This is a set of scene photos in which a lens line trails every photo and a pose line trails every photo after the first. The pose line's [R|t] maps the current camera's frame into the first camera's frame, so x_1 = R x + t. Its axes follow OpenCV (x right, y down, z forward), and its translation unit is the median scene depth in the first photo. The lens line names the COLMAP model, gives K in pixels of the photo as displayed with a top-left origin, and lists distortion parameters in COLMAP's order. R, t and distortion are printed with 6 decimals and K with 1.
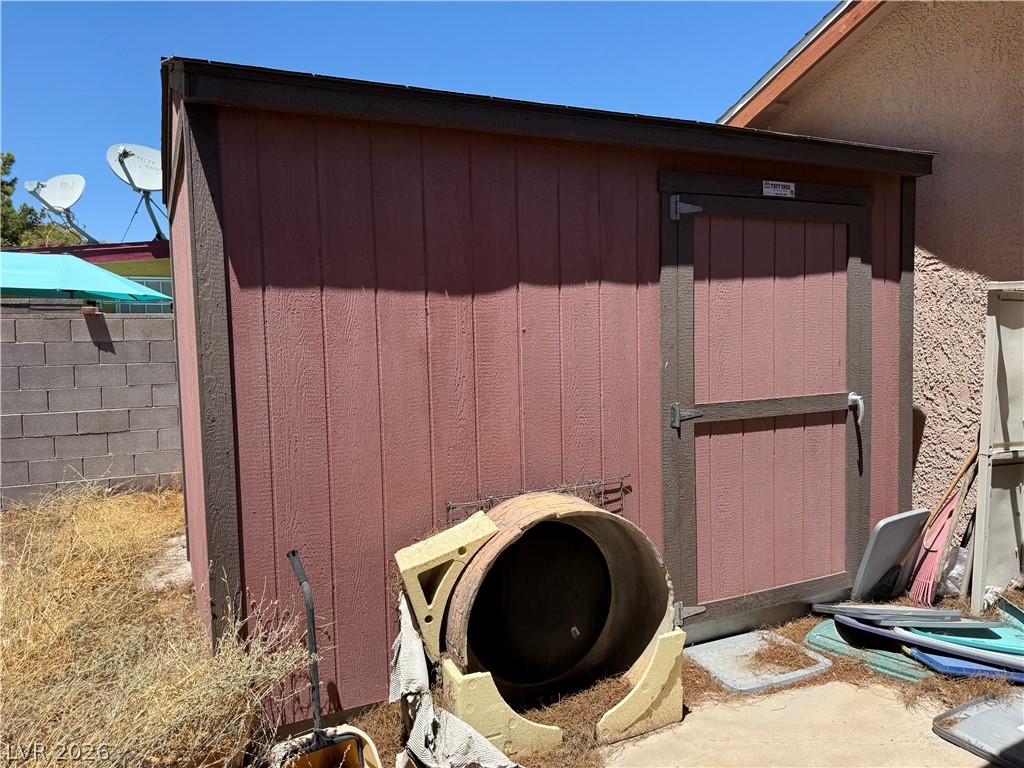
lens RADIAL K [[725.9, 0, 511.0], [0, 725.9, 390.6], [0, 0, 1]] dist [0.026710, -0.026072]
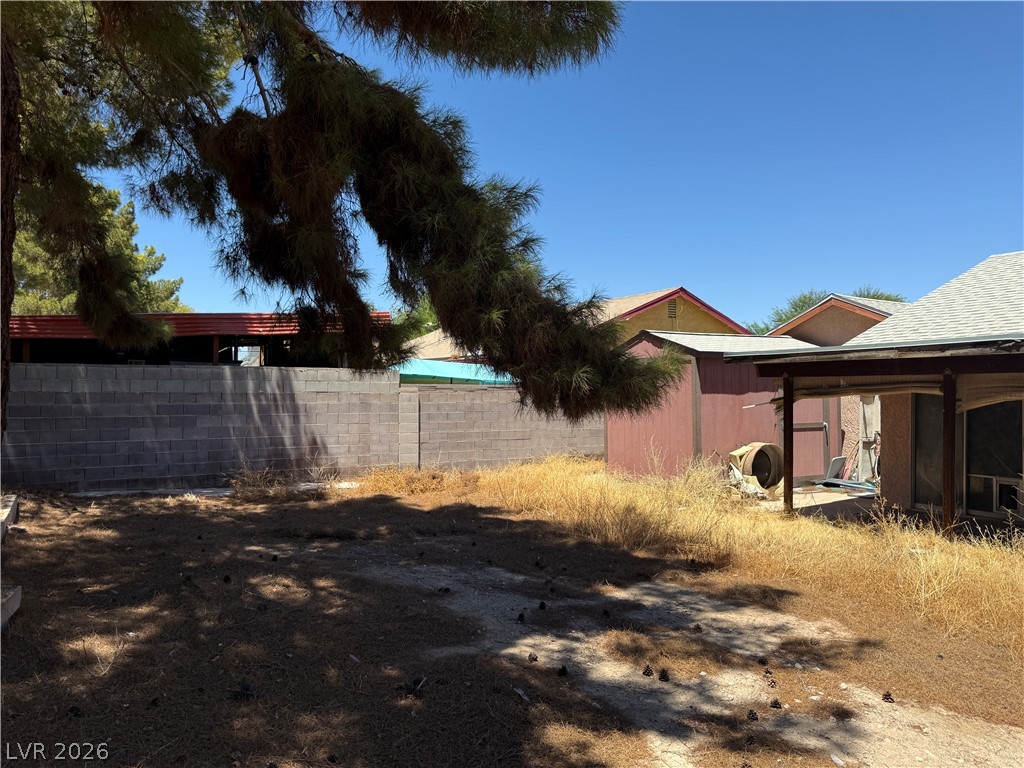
lens RADIAL K [[725.9, 0, 526.7], [0, 725.9, 378.9], [0, 0, 1]] dist [0.026710, -0.026072]
pose [[0.995279, 0.024093, 0.094014, -1.327560], [-0.014467, 0.994704, -0.101755, 0.177386], [-0.095968, 0.099914, 0.990357, -2.419237]]
